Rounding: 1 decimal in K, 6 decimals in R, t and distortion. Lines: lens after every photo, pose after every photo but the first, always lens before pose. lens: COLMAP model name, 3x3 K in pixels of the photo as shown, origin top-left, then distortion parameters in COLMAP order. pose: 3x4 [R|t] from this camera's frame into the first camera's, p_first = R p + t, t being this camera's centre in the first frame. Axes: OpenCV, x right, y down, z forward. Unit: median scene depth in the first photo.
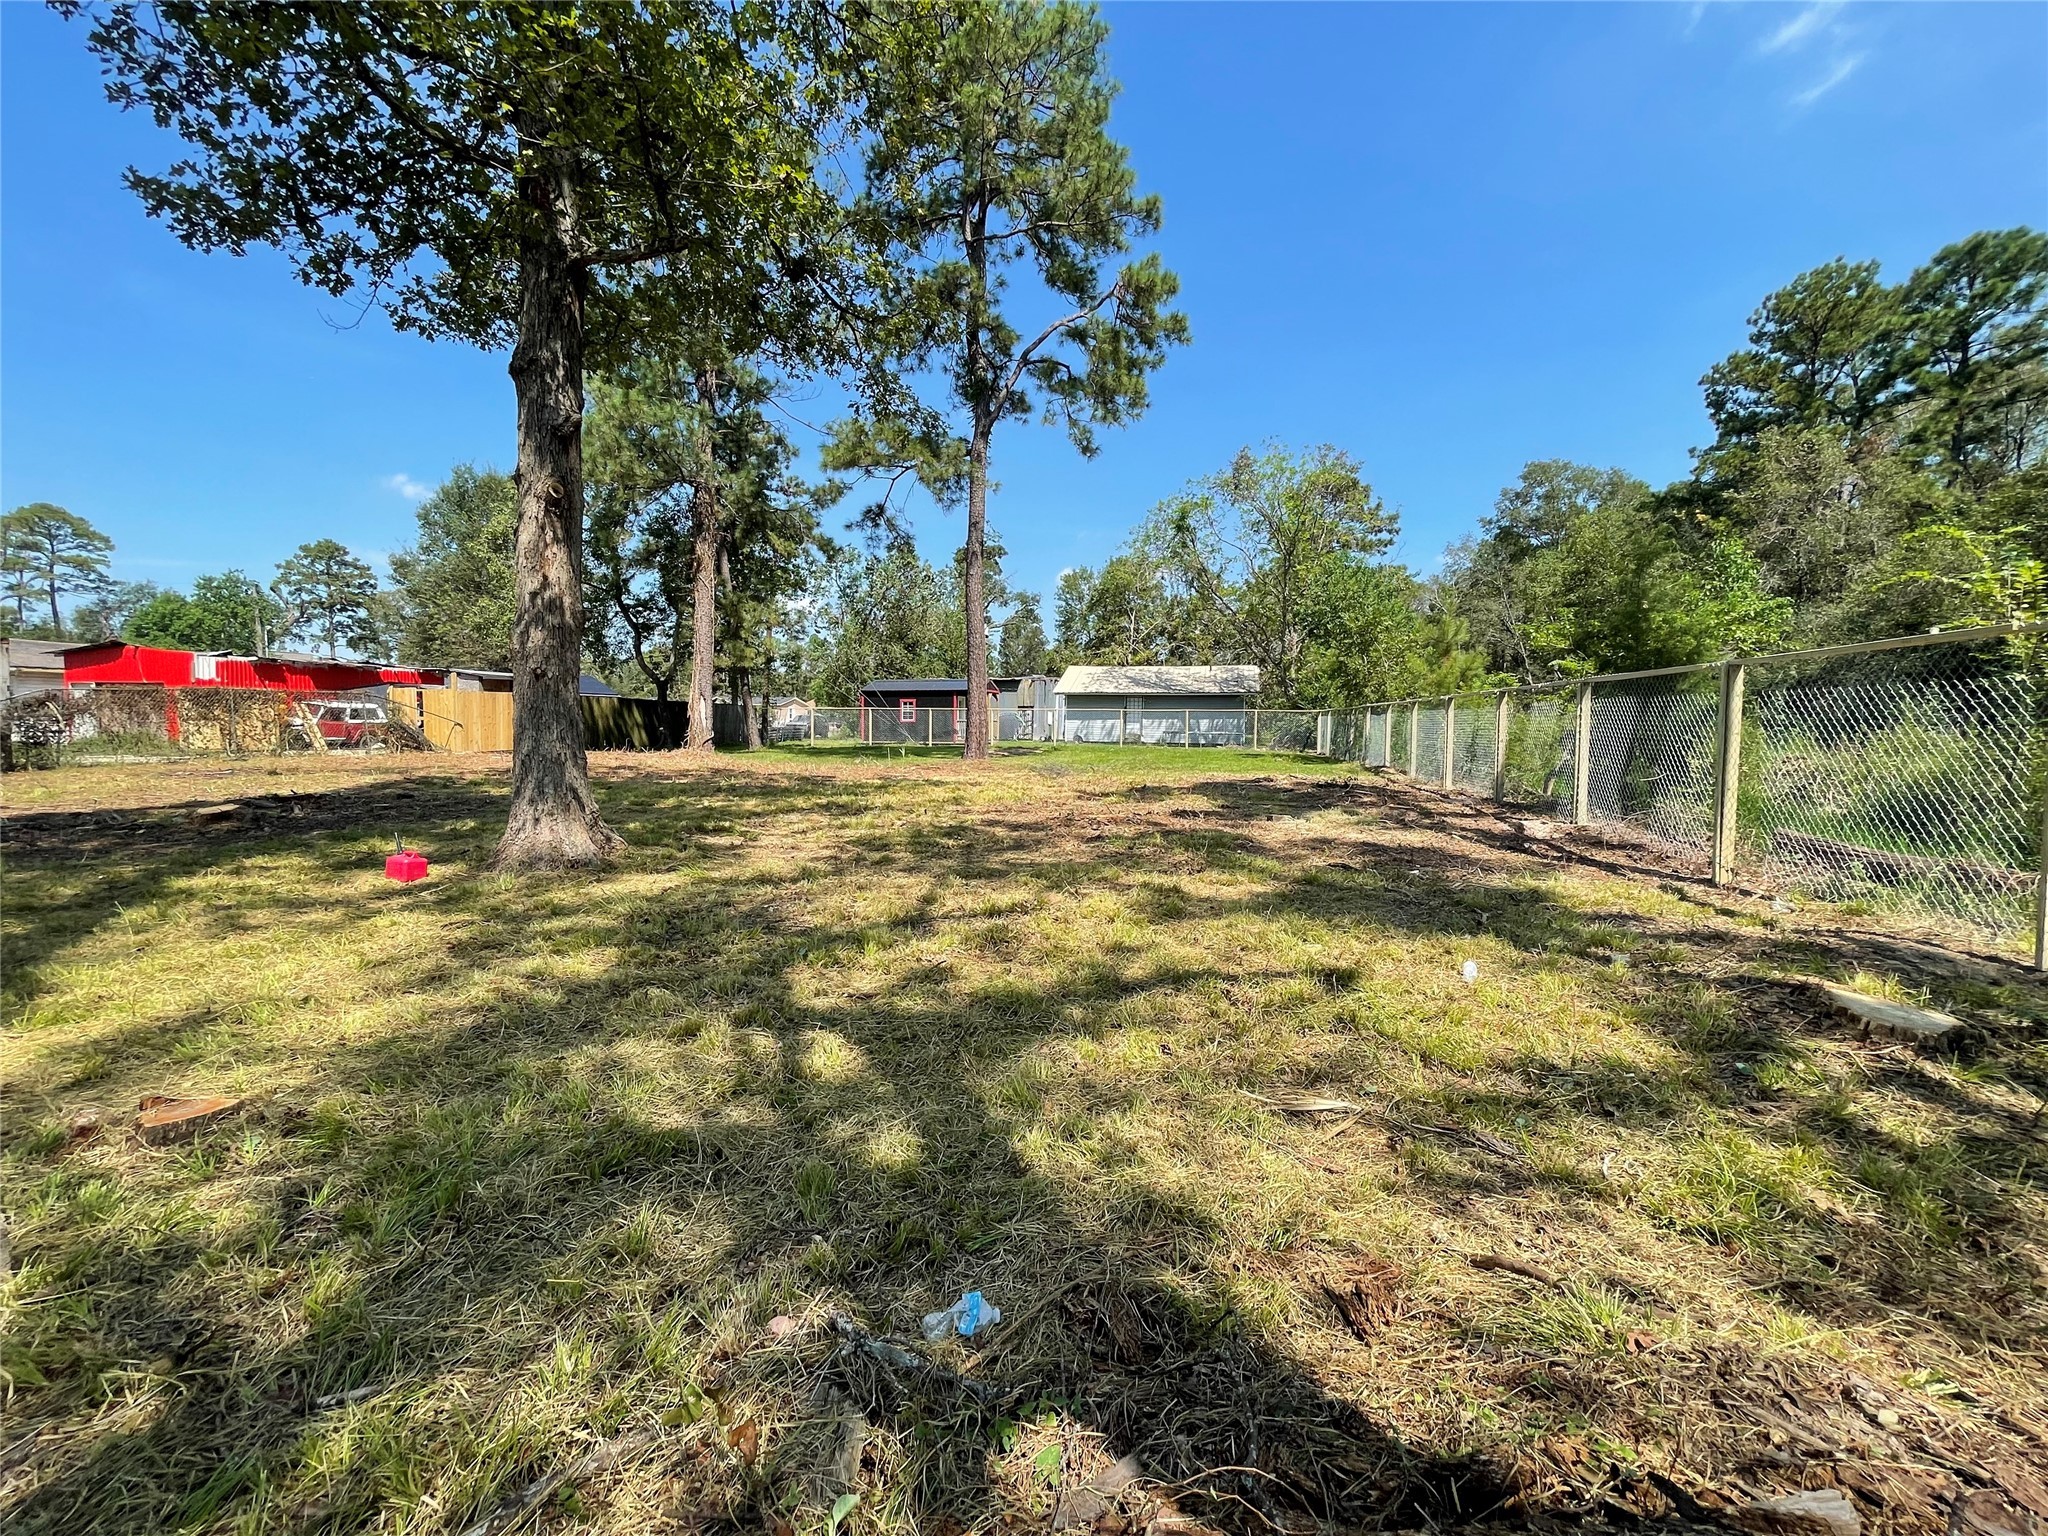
lens RADIAL K [[819.0, 0, 1026.0], [0, 819.0, 763.5], [0, 0, 1]] dist [-0.000782, -0.000329]
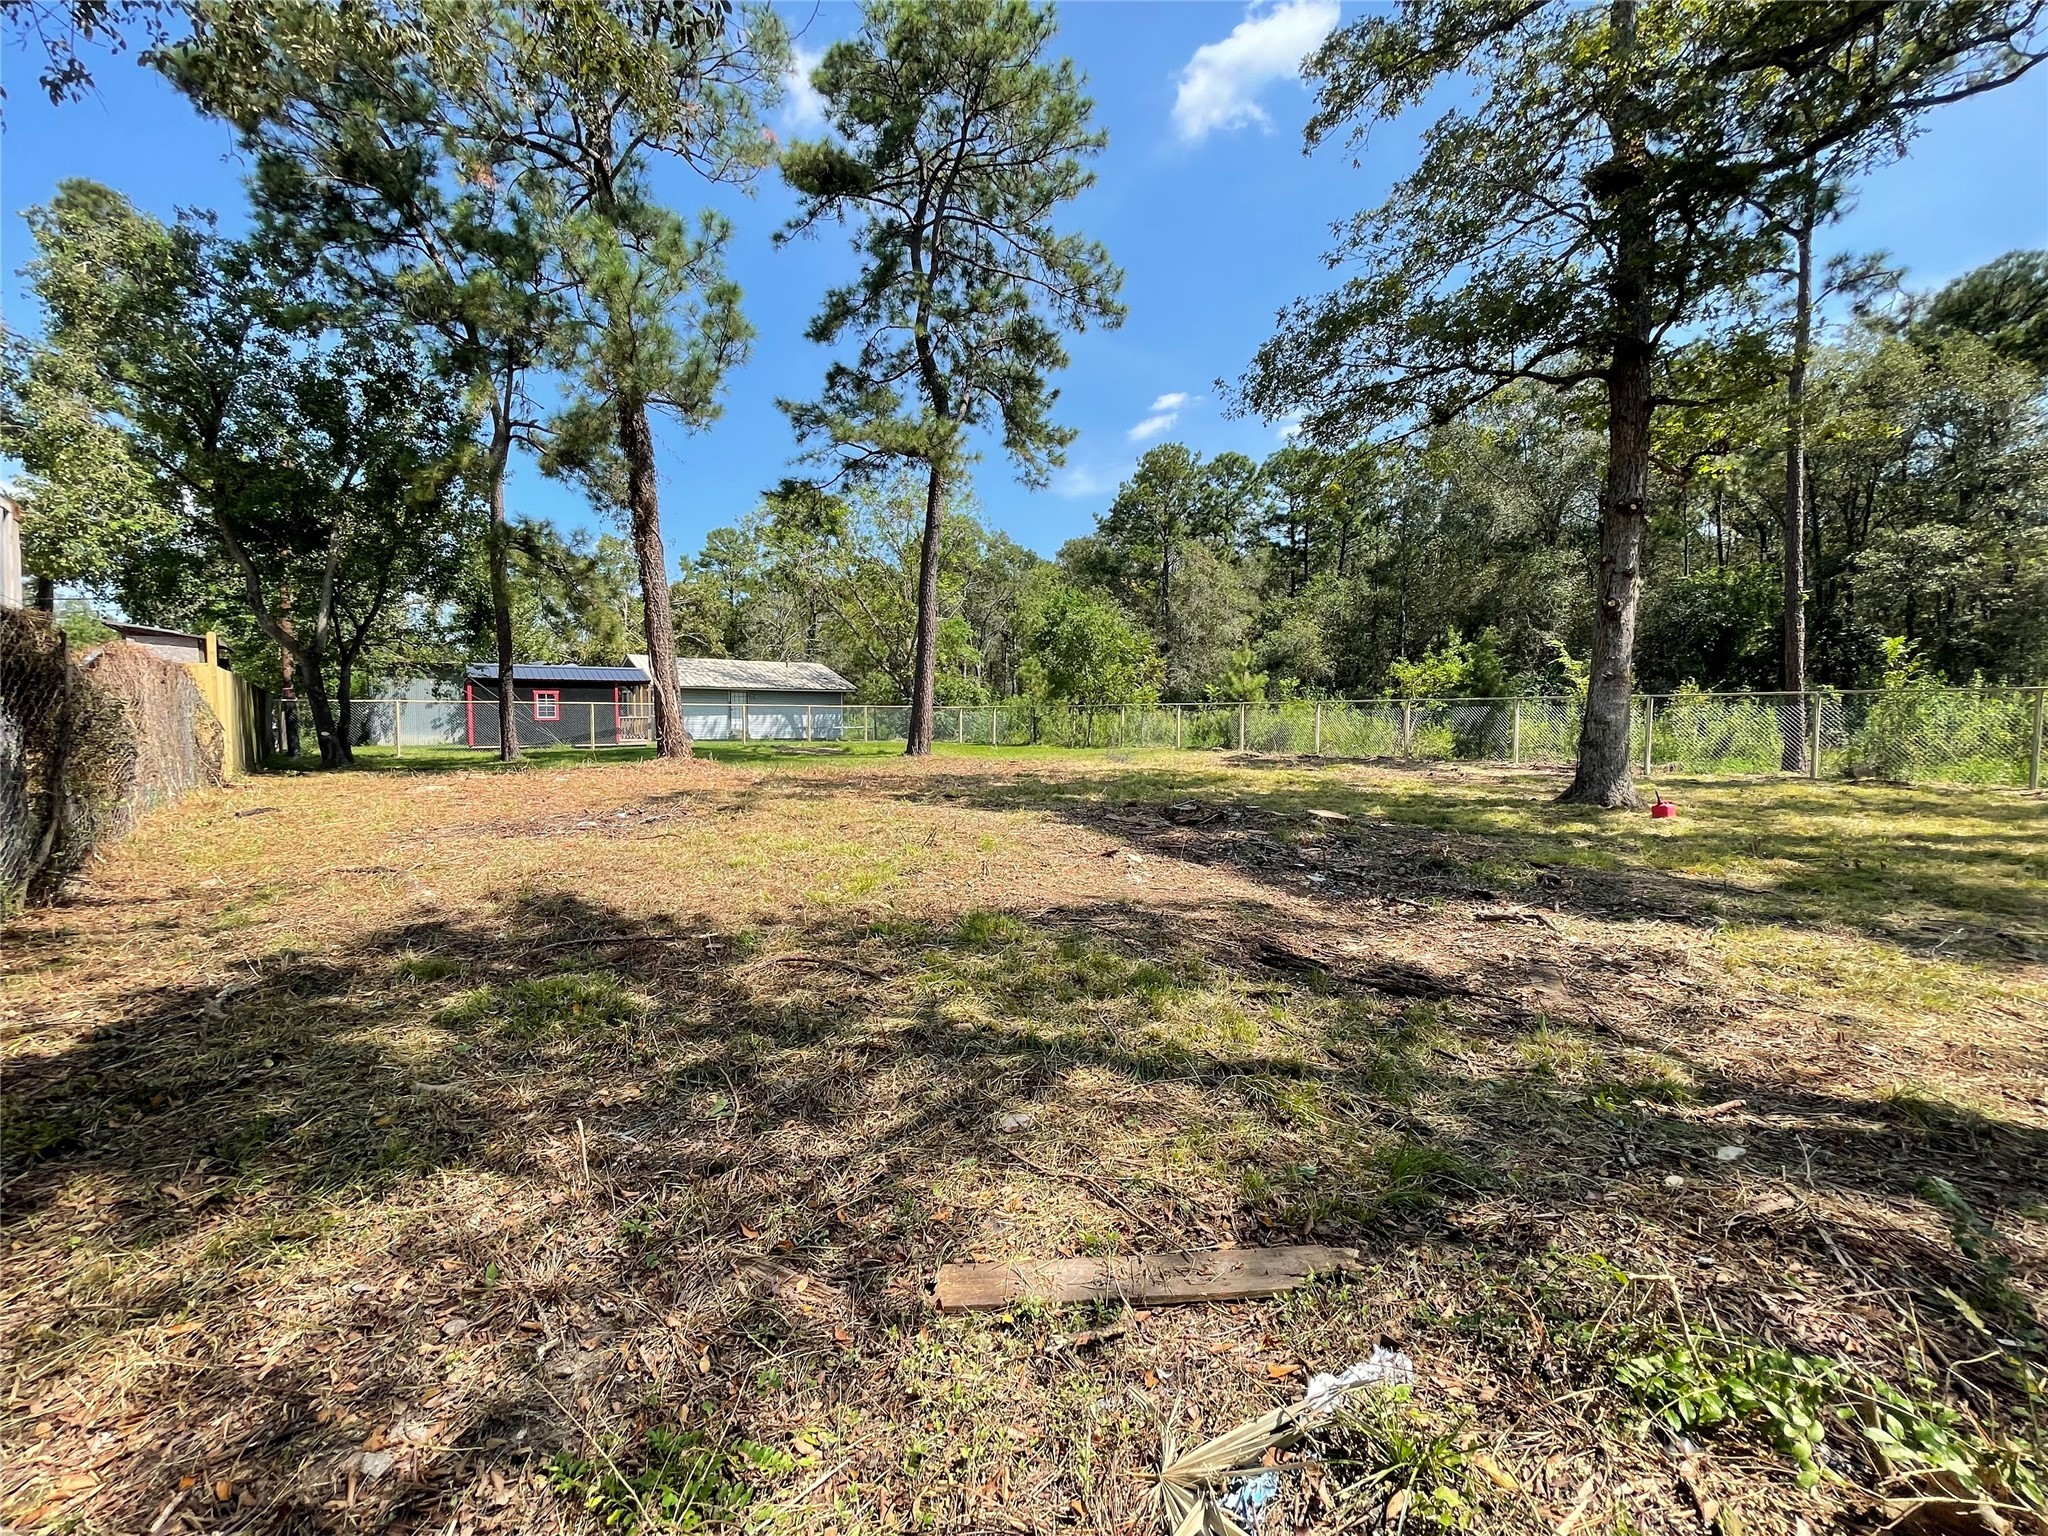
lens RADIAL K [[819.0, 0, 1026.0], [0, 819.0, 763.5], [0, 0, 1]] dist [-0.000782, -0.000329]
pose [[0.626617, -0.050190, 0.777709, -2.398015], [0.044398, 0.998602, 0.028674, -0.058092], [-0.778061, 0.016561, 0.627970, 0.810241]]
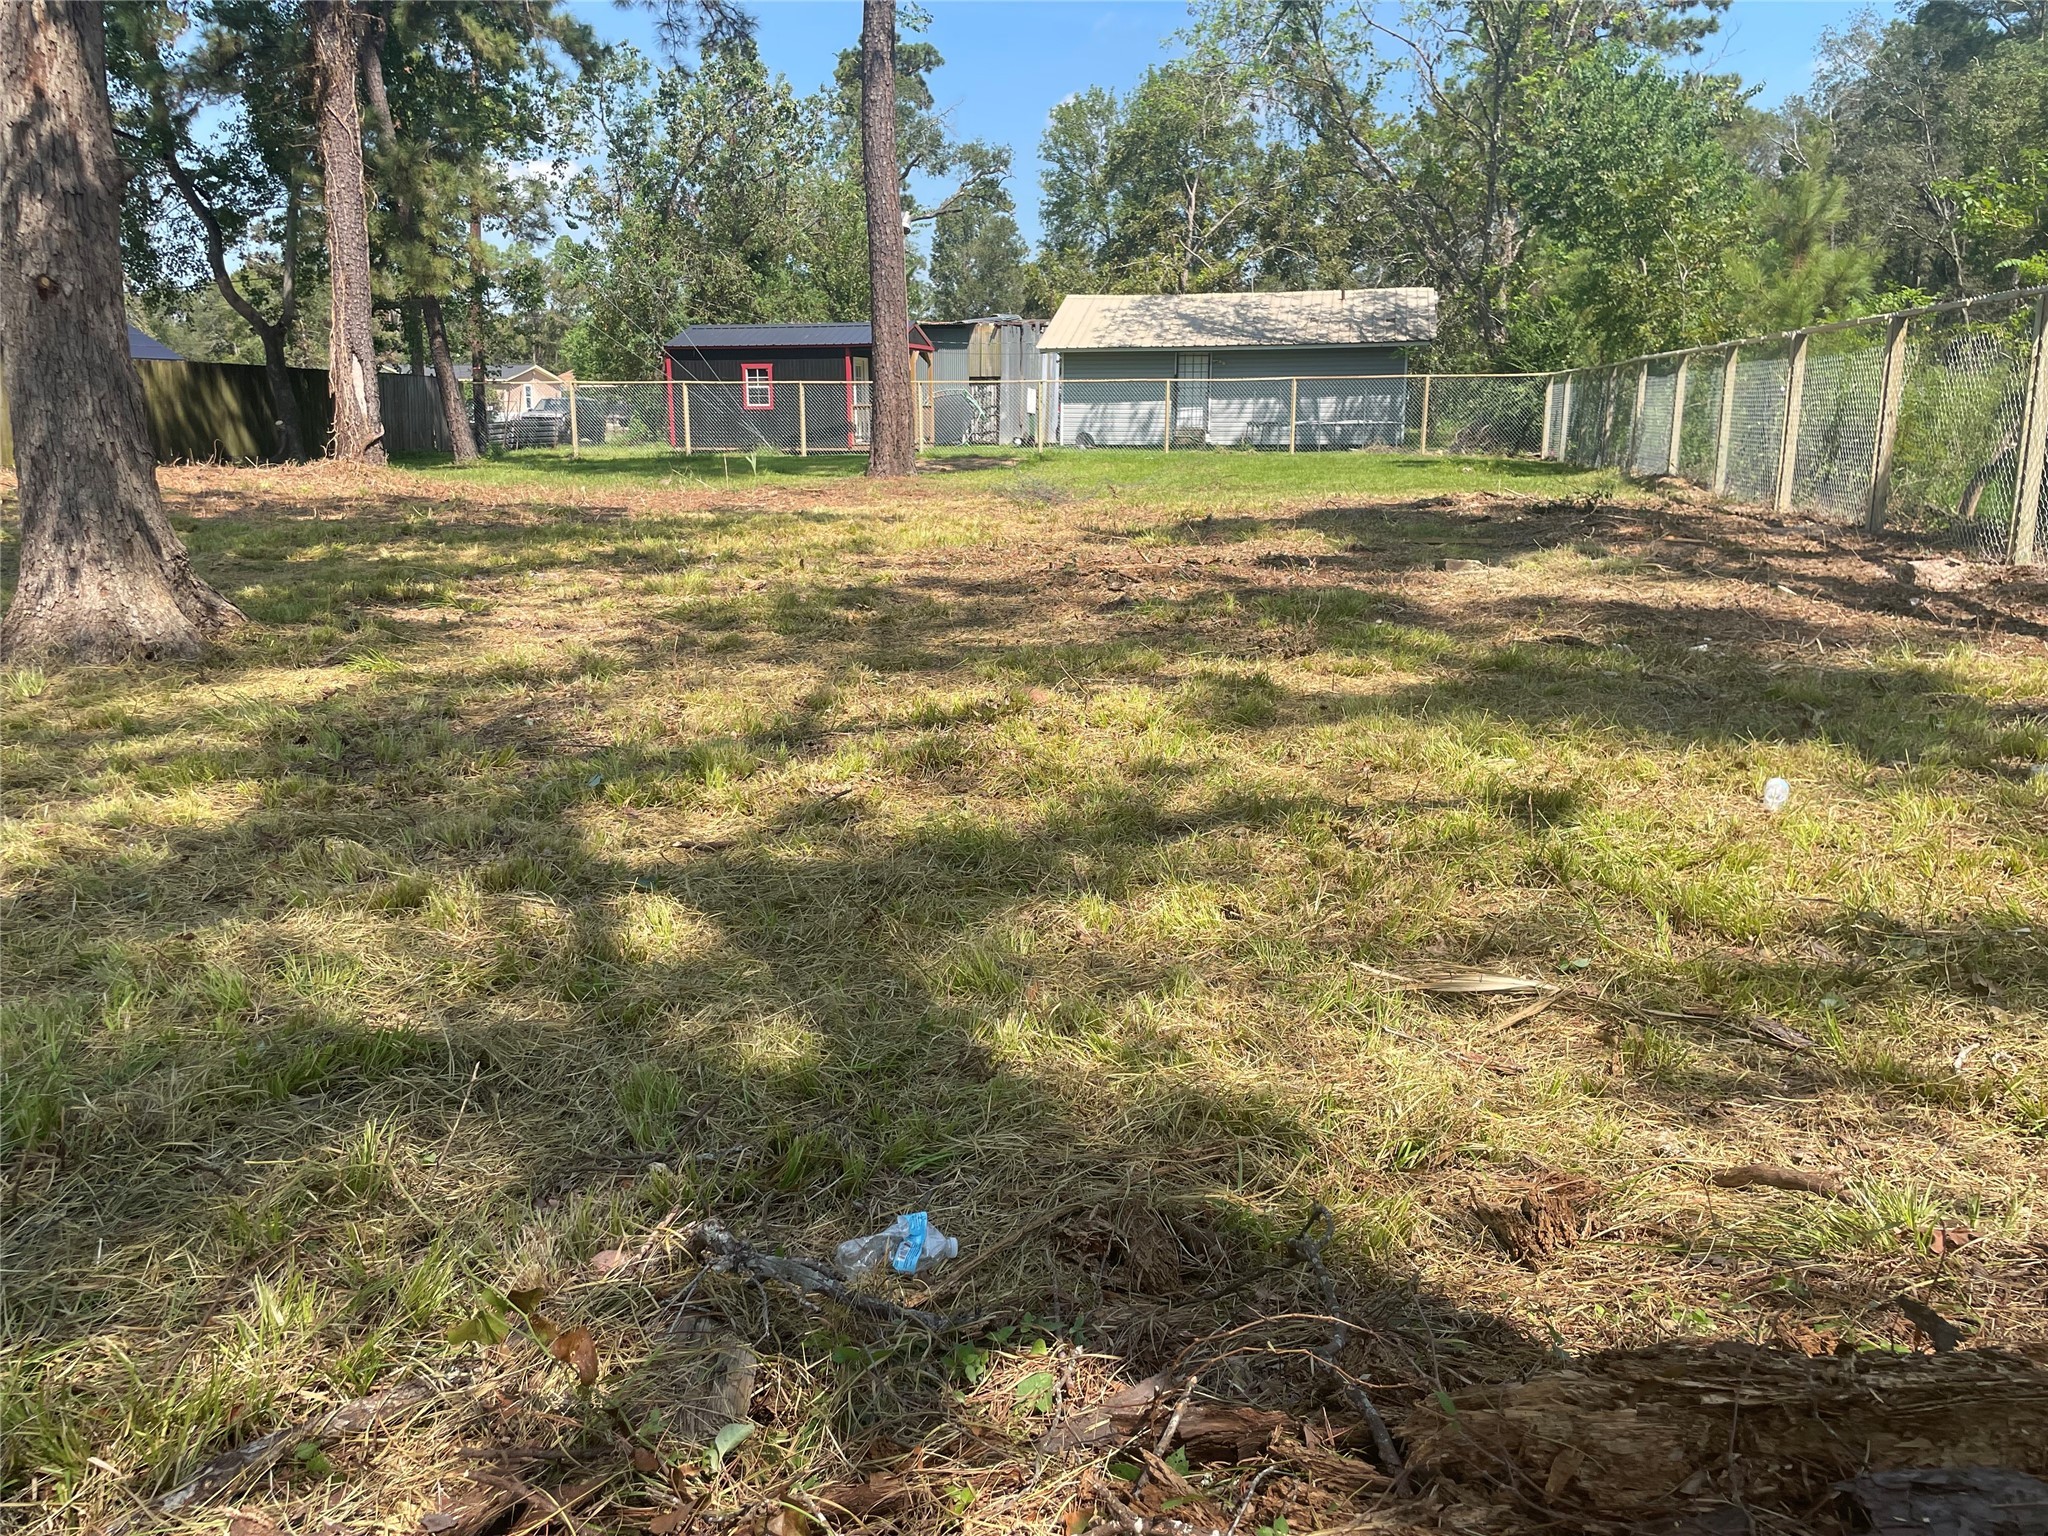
lens RADIAL K [[1530.5, 0, 1005.5], [0, 1530.5, 755.5], [0, 0, 1]] dist [0.089246, -0.116740]
pose [[0.999853, -0.014115, 0.009732, -0.000238], [0.012282, 0.985748, 0.167783, 0.022211], [-0.011961, -0.167638, 0.985776, -0.025763]]
